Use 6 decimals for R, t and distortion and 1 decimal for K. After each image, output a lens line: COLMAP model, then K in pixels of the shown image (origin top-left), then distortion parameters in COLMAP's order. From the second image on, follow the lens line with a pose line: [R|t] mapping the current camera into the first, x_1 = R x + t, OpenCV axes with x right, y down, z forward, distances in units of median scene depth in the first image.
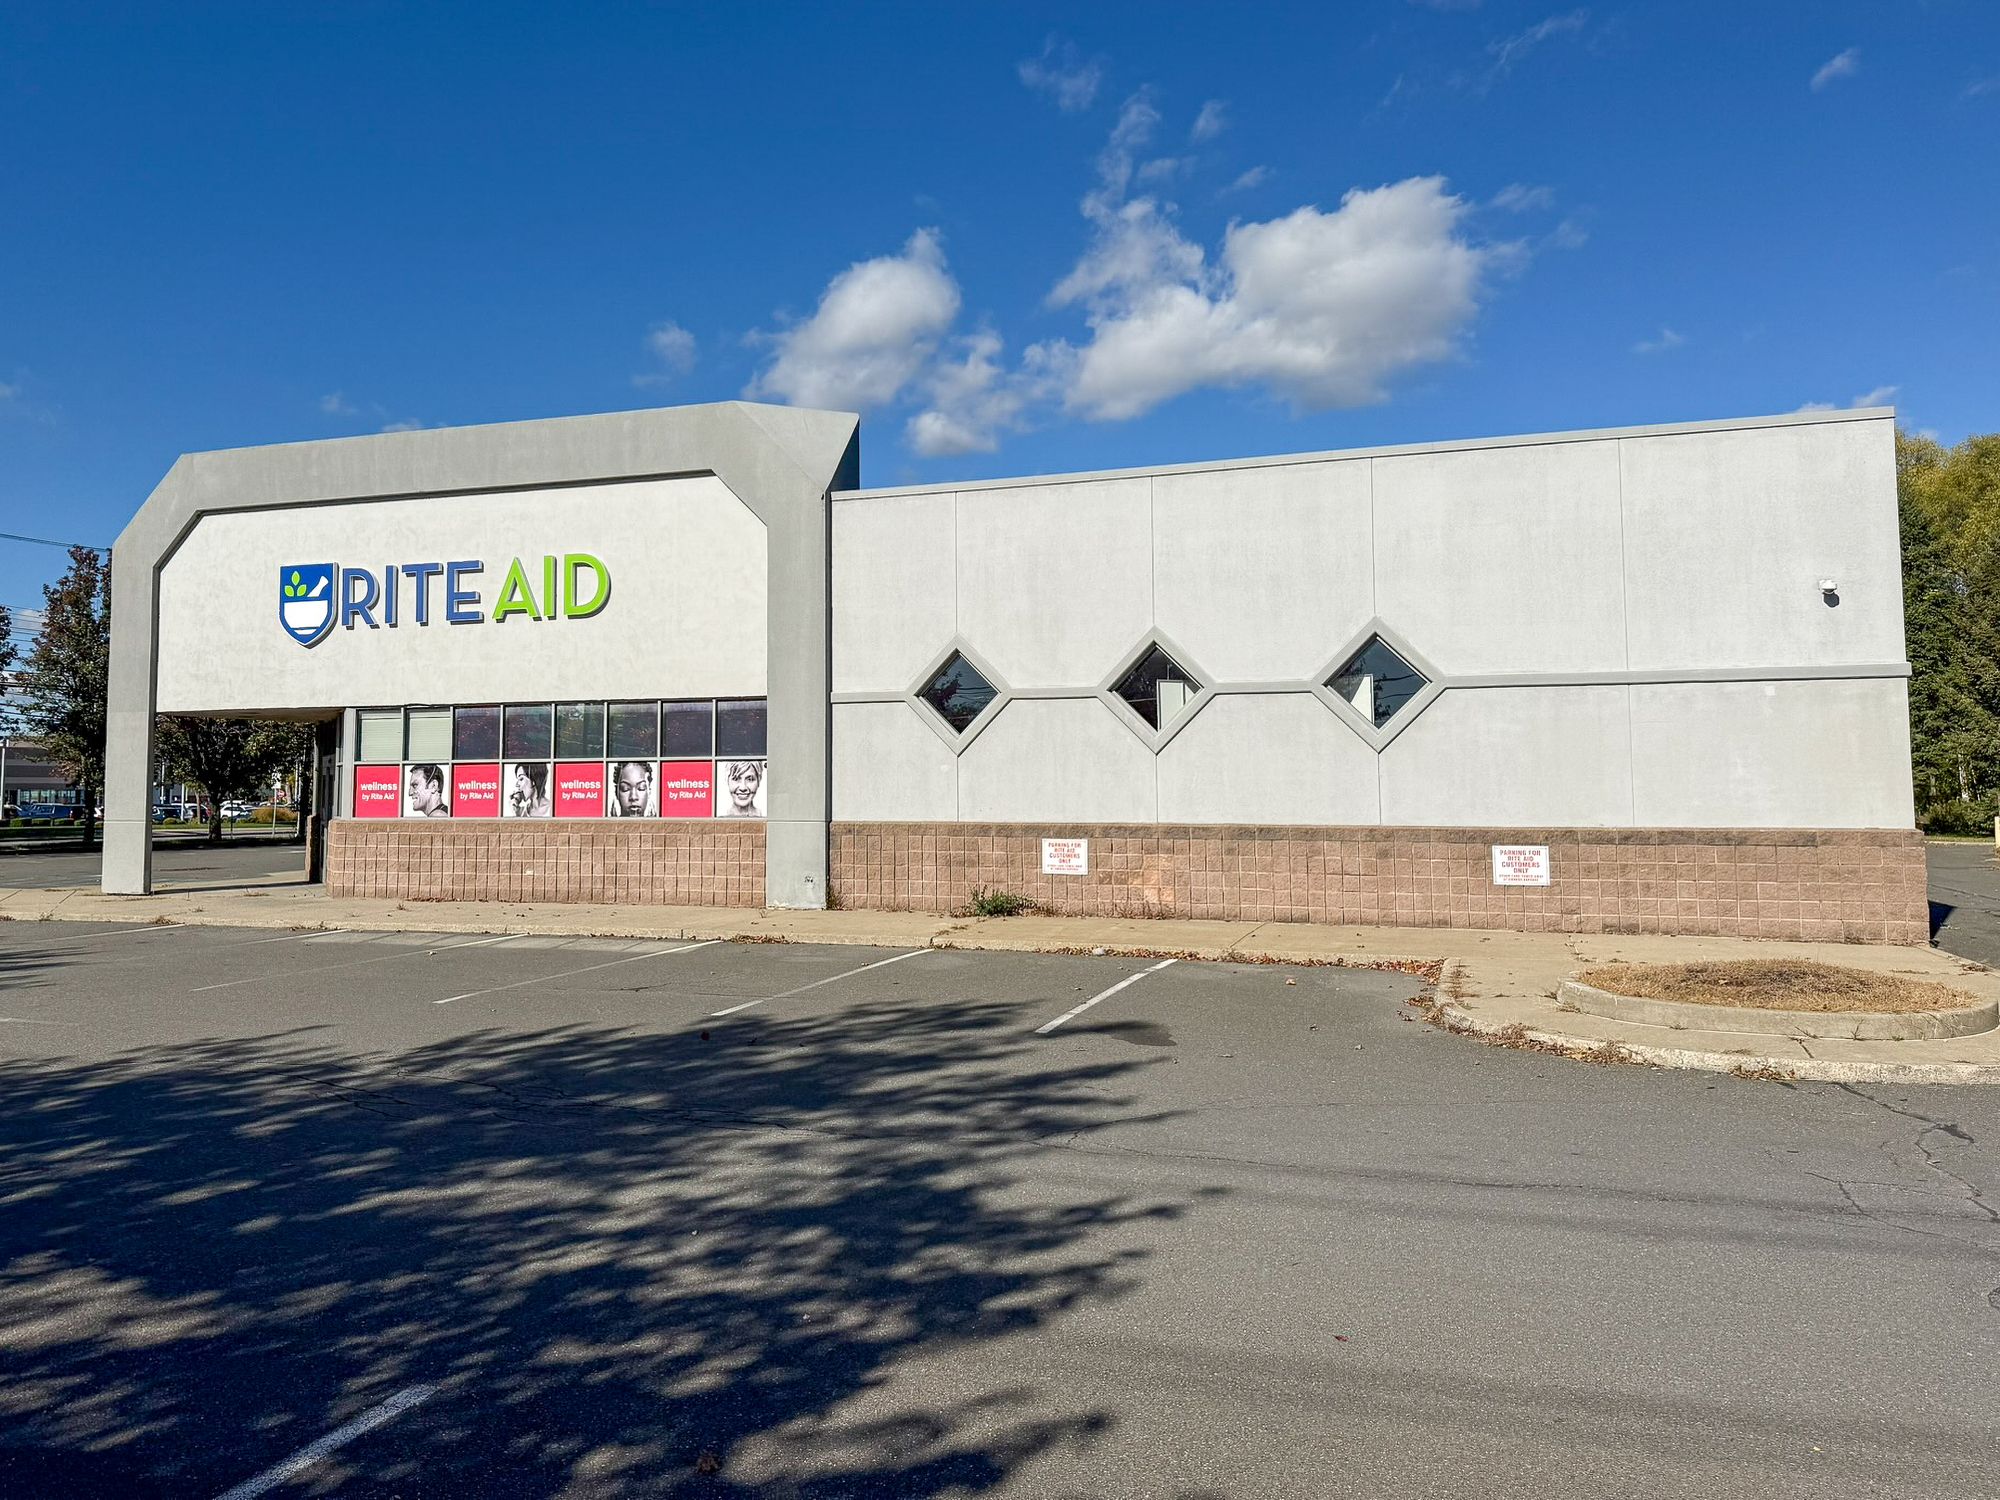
lens RADIAL K [[1414.1, 0, 989.6], [0, 1414.1, 666.8], [0, 0, 1]] dist [0.098508, -0.000751]
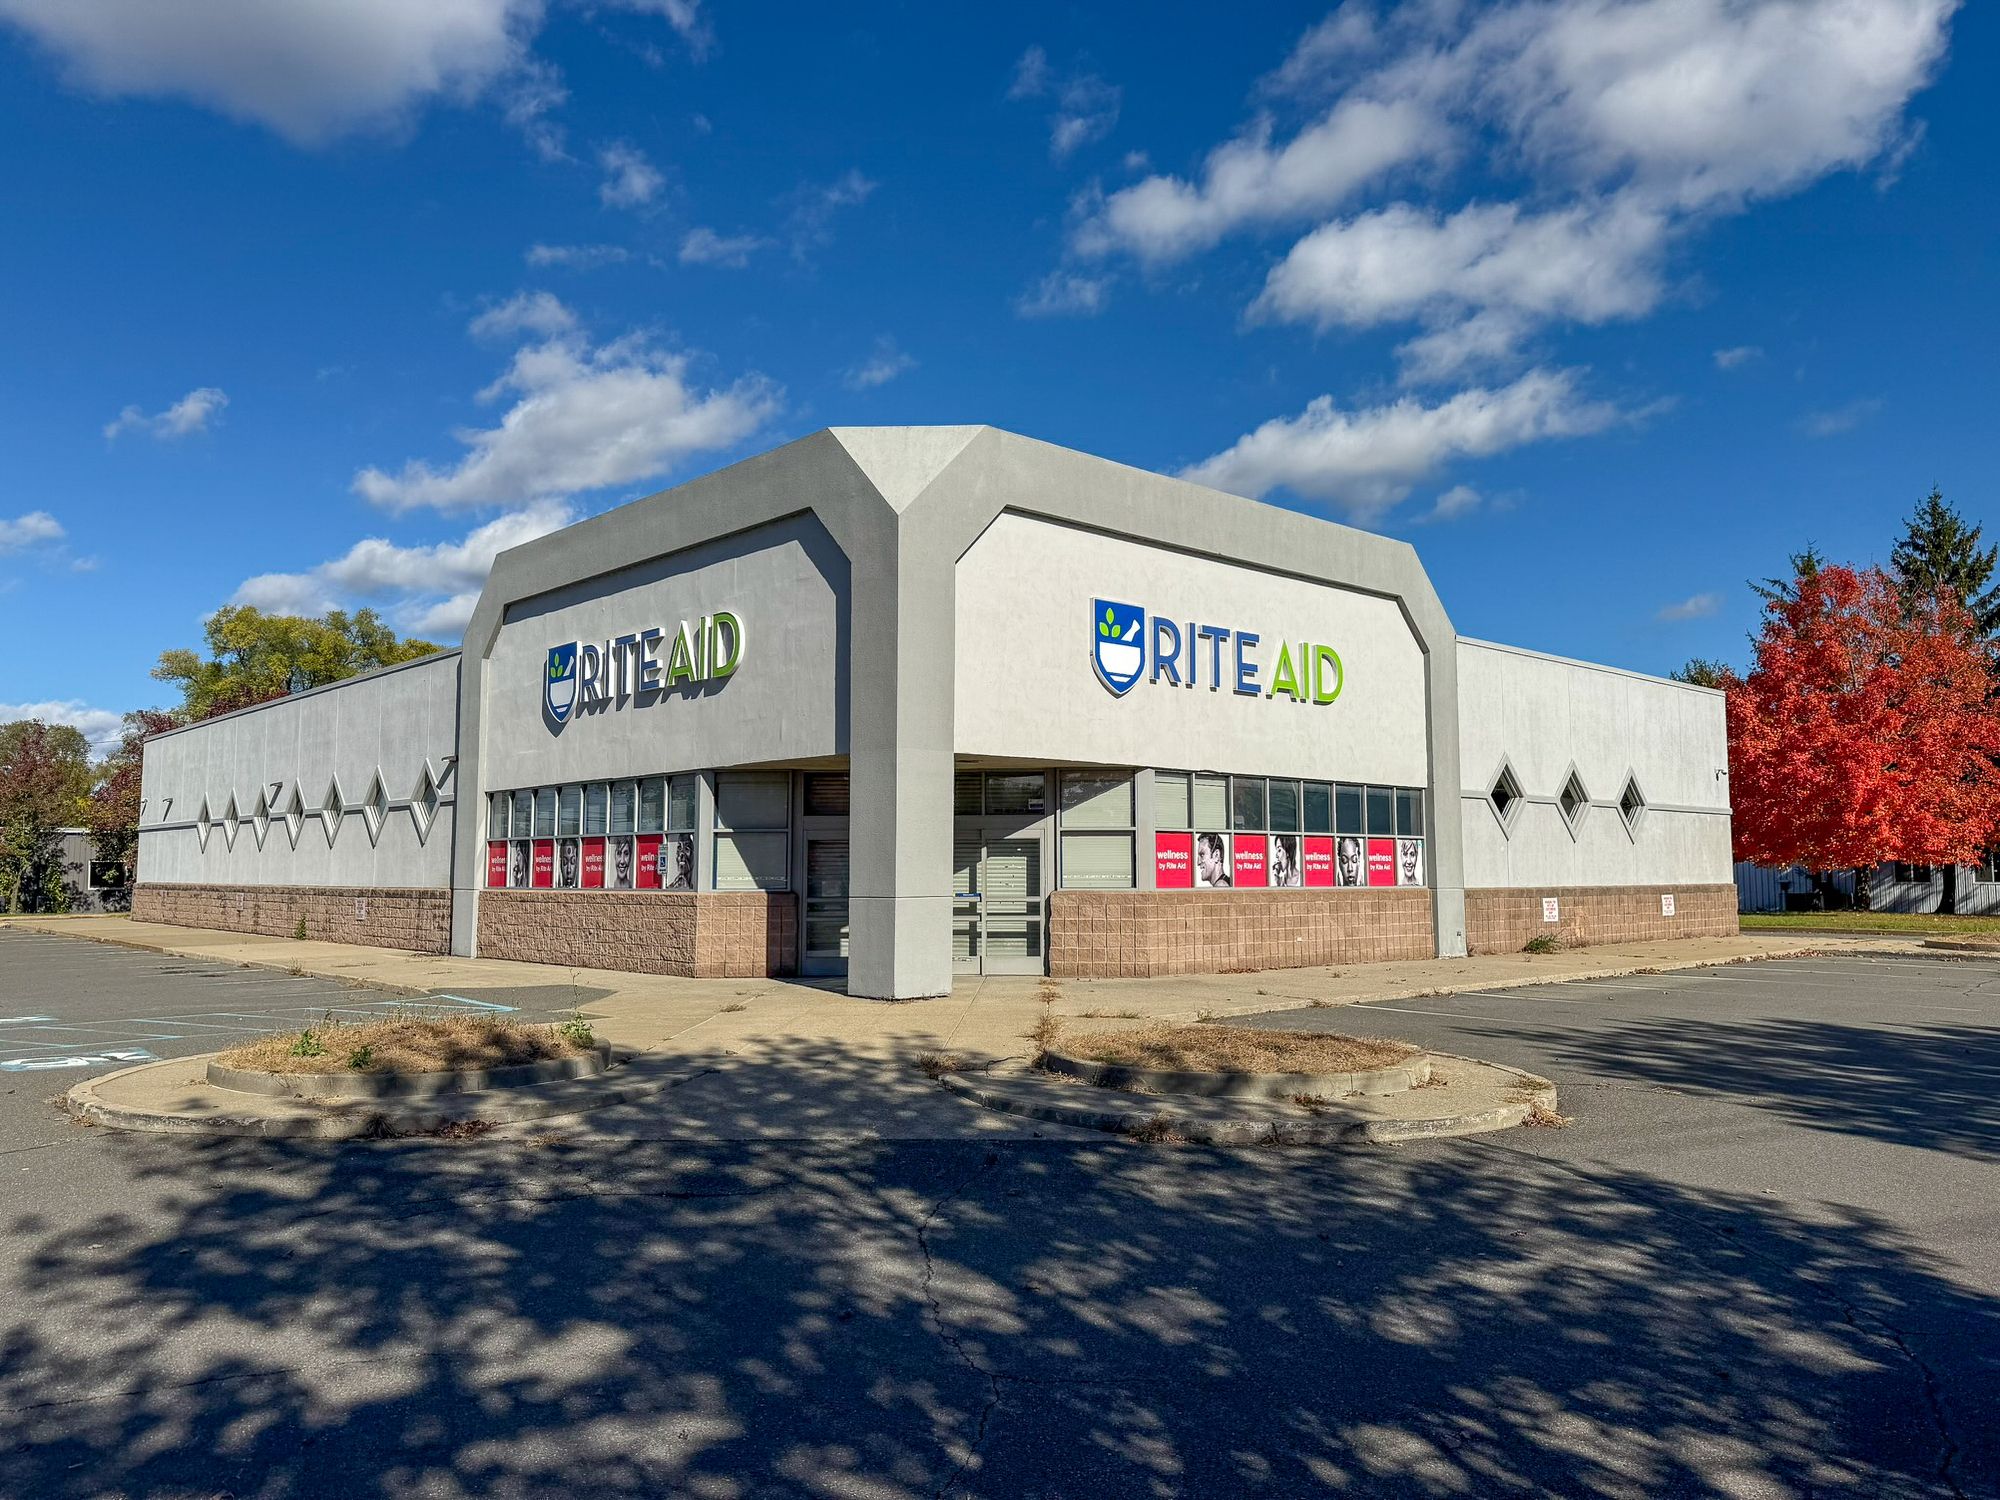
lens RADIAL K [[1414.1, 0, 999.6], [0, 1414.1, 744.7], [0, 0, 1]] dist [0.098508, -0.000751]
pose [[0.465176, 0.079485, 0.881642, -1.320093], [-0.072581, 0.996032, -0.051502, 0.068512], [-0.882238, -0.040033, 0.469099, 0.684039]]
